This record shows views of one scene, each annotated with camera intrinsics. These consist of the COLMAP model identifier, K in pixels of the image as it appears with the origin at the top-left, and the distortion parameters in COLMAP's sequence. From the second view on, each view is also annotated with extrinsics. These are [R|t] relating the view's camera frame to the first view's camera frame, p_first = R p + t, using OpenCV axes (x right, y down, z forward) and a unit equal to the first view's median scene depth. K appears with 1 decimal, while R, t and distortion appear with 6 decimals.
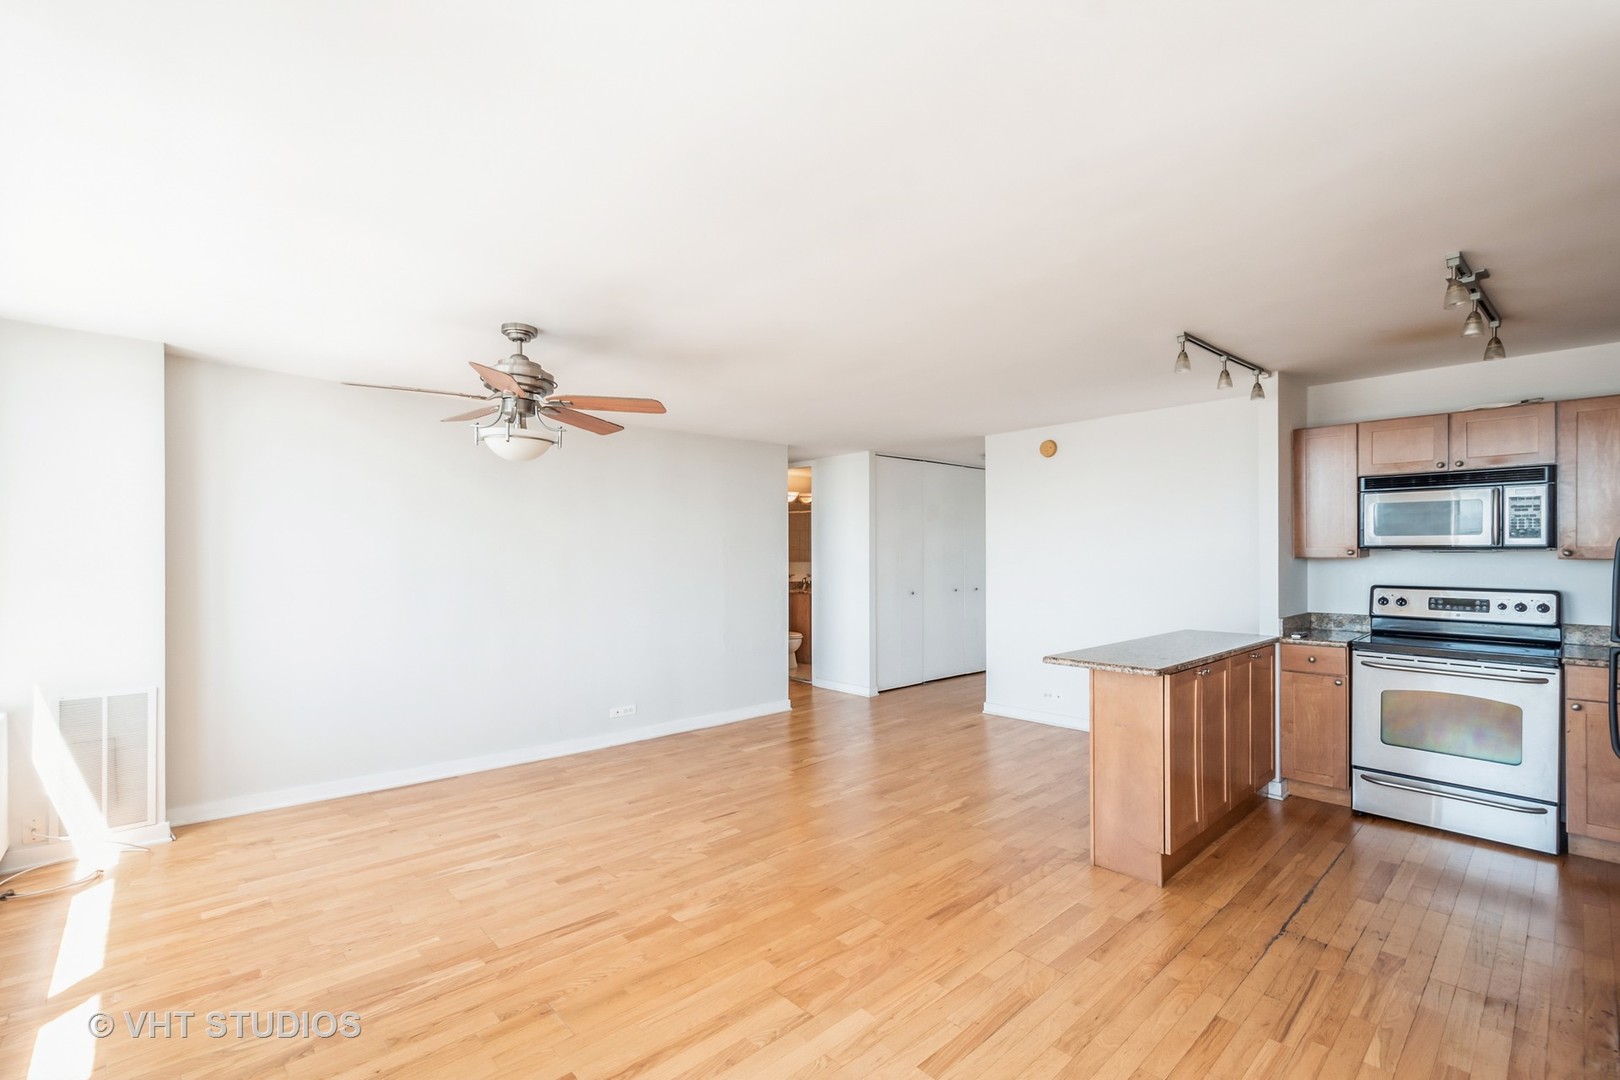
lens RADIAL K [[710.1, 0, 796.2], [0, 710.1, 554.6], [0, 0, 1]] dist [0.012439, 0.000138]
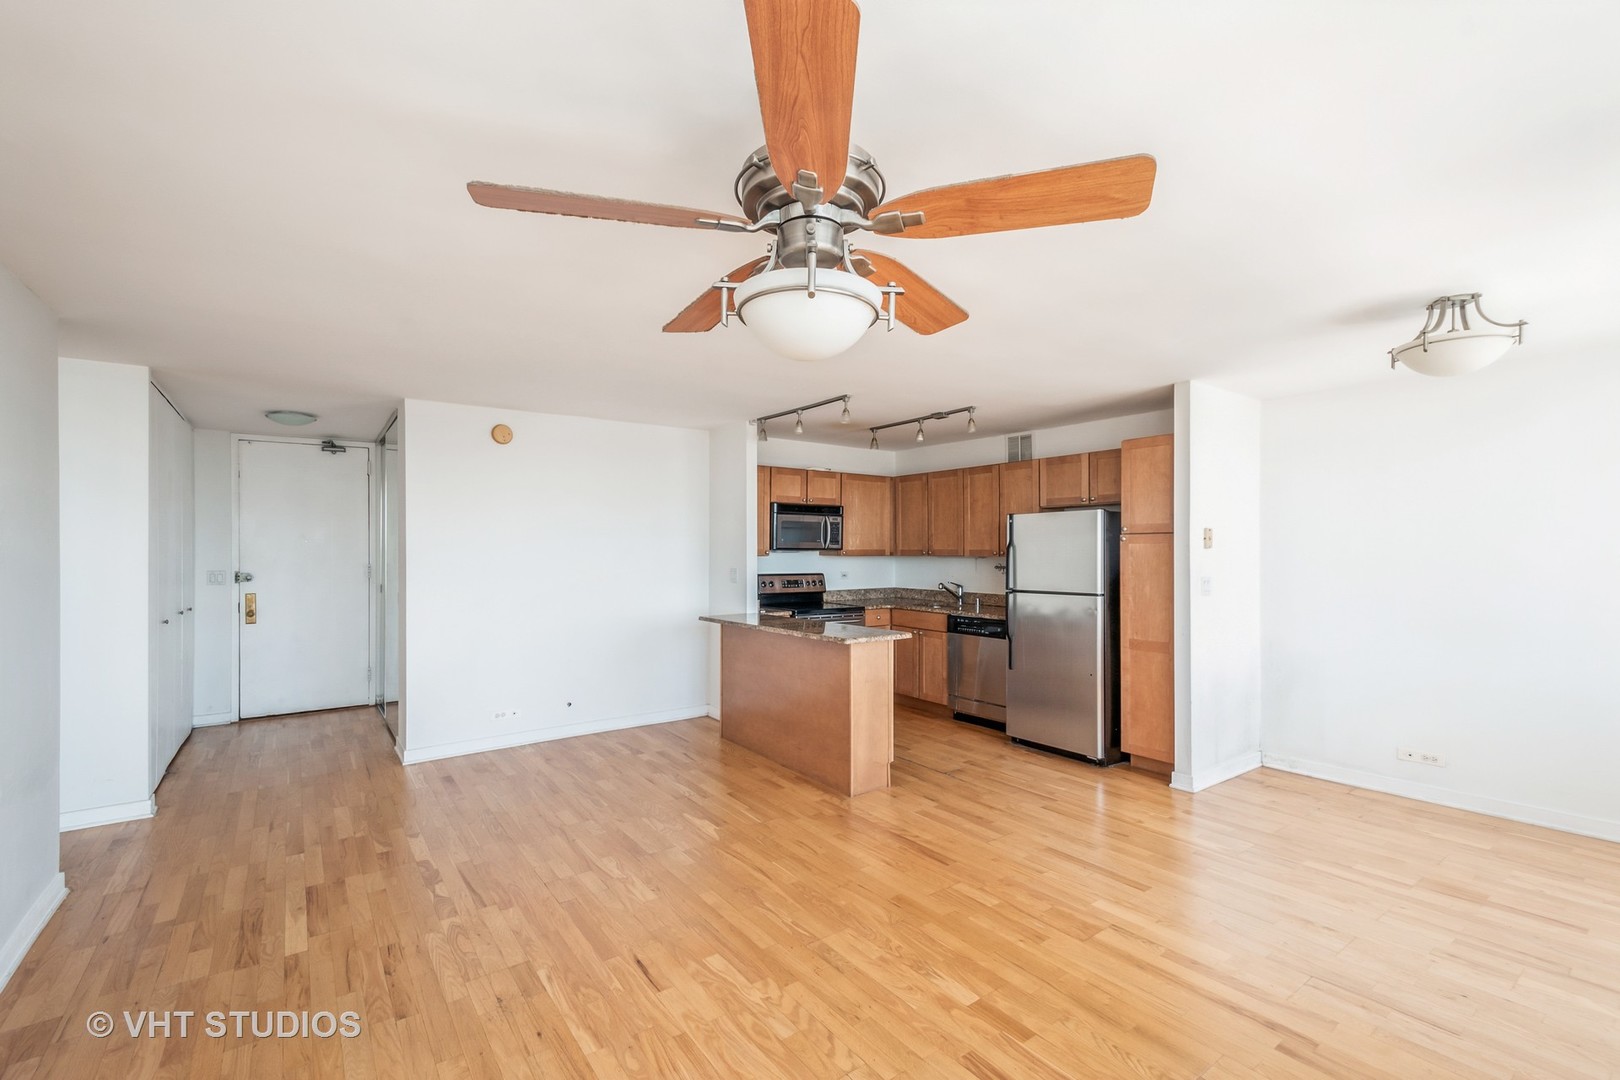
lens RADIAL K [[710.1, 0, 815.7], [0, 710.1, 550.9], [0, 0, 1]] dist [0.012439, 0.000138]
pose [[0.095407, 0.002305, 0.995436, -0.730176], [0.002624, 0.999993, -0.002567, -0.002036], [-0.995435, 0.002857, 0.095401, 0.802655]]
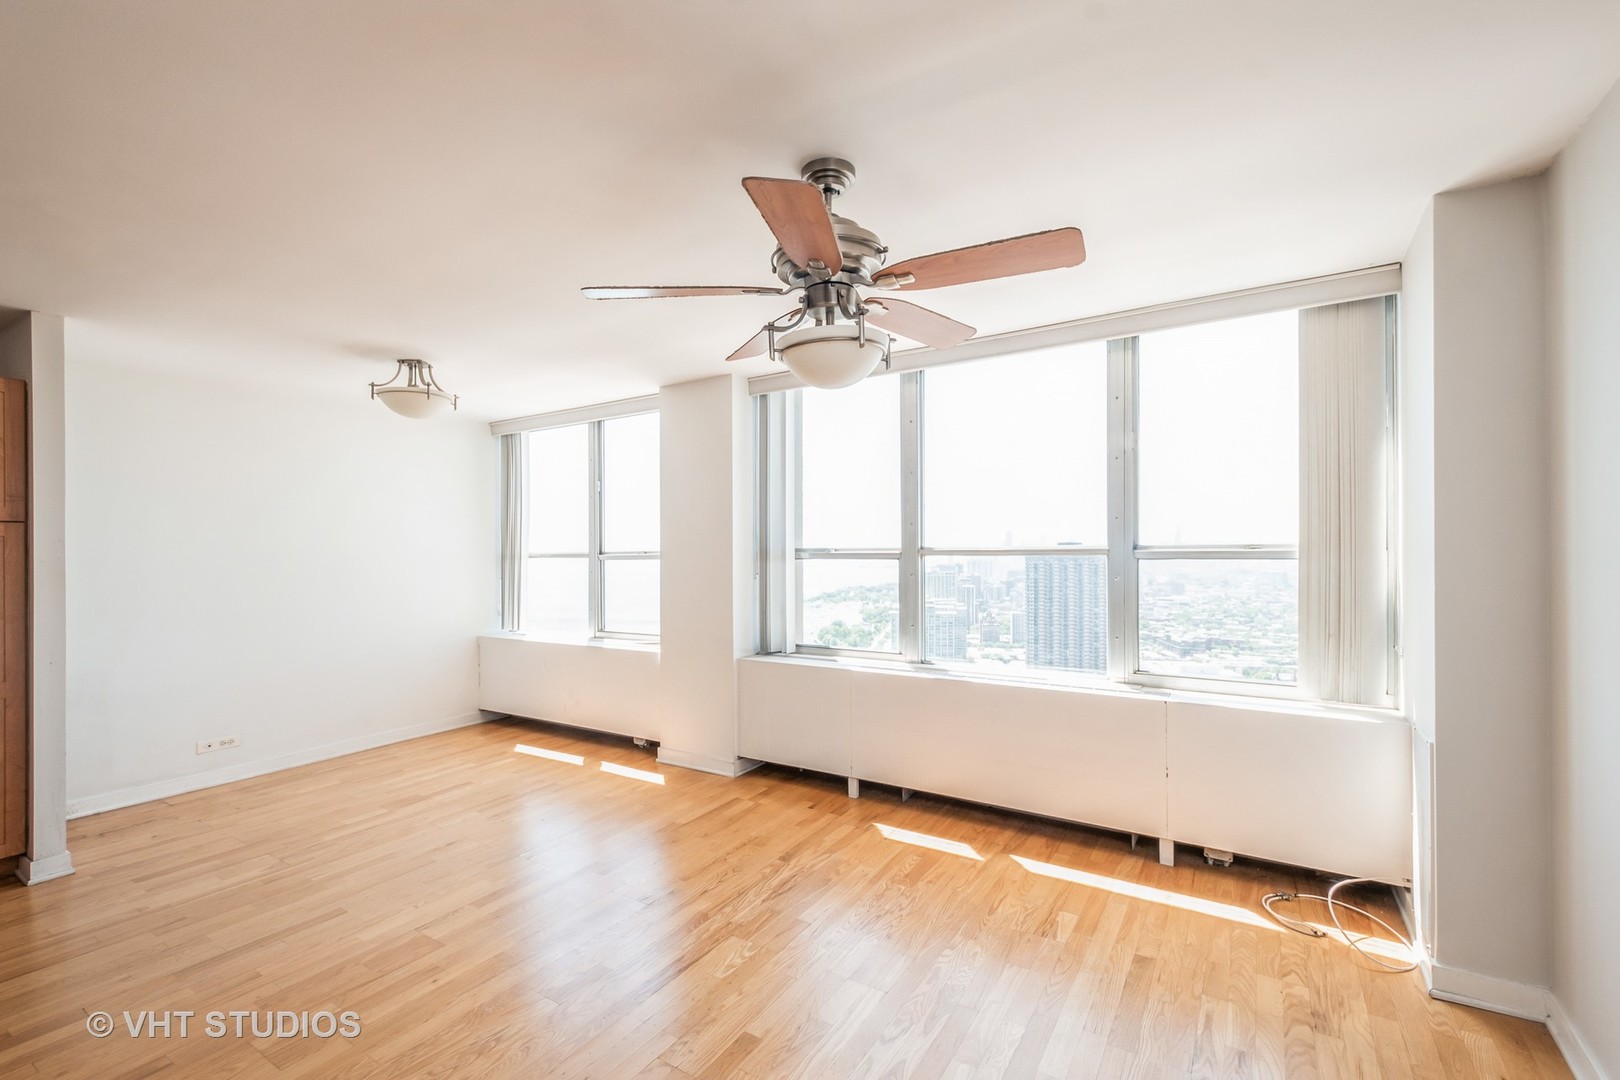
lens RADIAL K [[710.1, 0, 802.0], [0, 710.1, 551.0], [0, 0, 1]] dist [0.012439, 0.000138]
pose [[-0.965139, 0.009521, -0.261566, -0.171888], [0.009871, 0.999951, -0.000025, 0.009125], [0.261553, -0.002607, -0.965185, 1.343203]]
